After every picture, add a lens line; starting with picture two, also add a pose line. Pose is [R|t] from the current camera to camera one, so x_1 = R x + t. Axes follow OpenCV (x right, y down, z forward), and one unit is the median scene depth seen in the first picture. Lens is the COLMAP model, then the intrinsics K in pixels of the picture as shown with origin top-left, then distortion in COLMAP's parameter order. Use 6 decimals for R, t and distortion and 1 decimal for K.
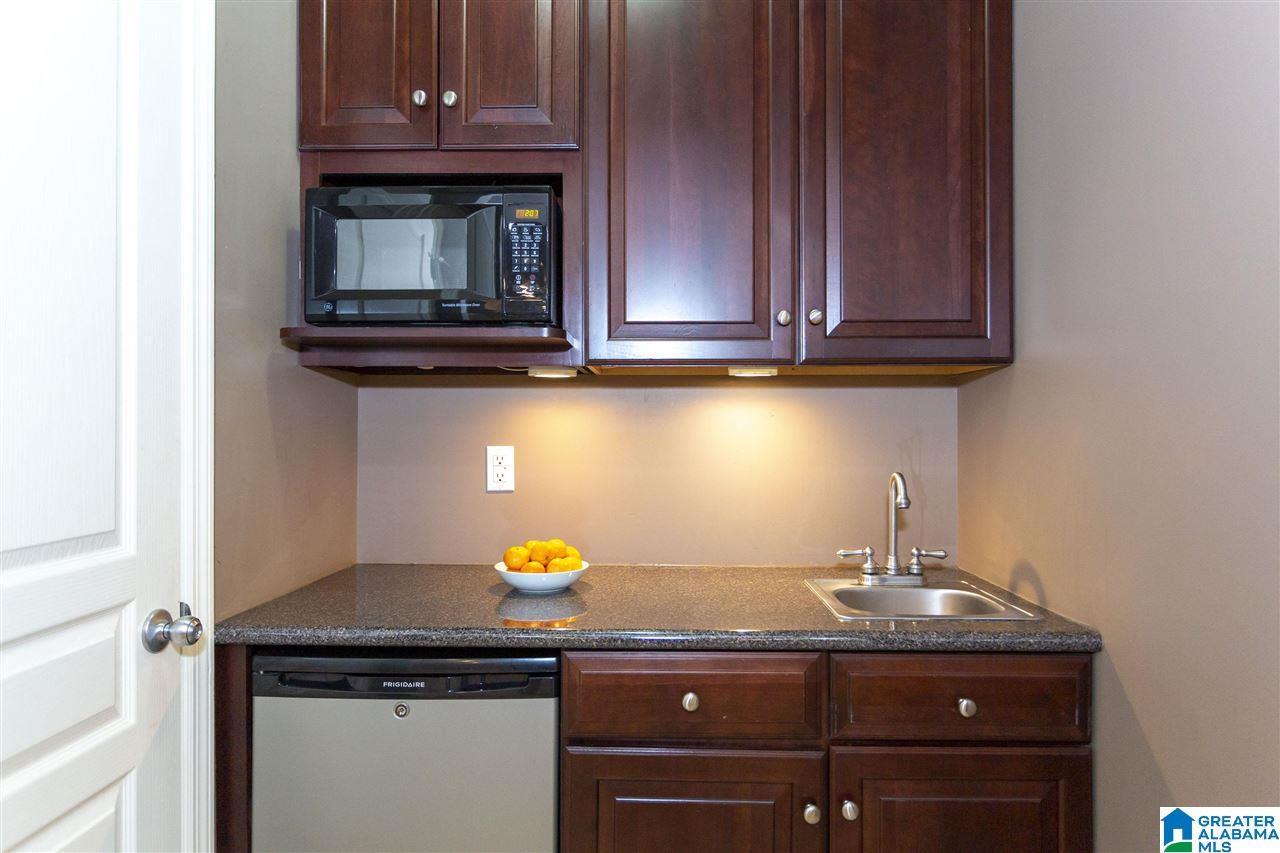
lens RADIAL K [[827.0, 0, 640.0], [0, 827.0, 426.5], [0, 0, 1]] dist [0.000337, 0.000041]
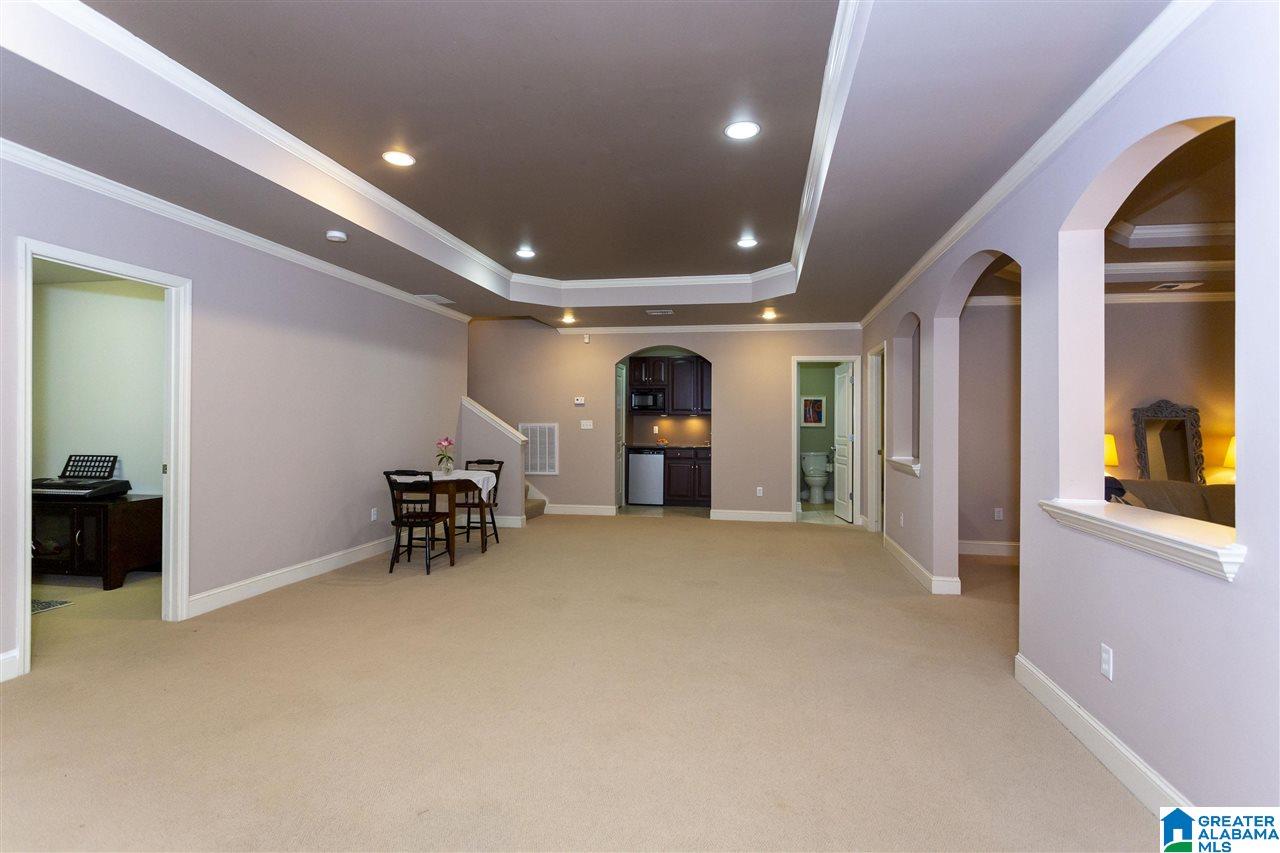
lens RADIAL K [[620.0, 0, 640.0], [0, 620.0, 426.5], [0, 0, 1]] dist [0.002293, -0.001164]
pose [[0.983864, 0.017251, -0.178086, 0.775516], [-0.016579, 0.999849, 0.005265, 0.018289], [0.178149, -0.002228, 0.984001, -5.218416]]
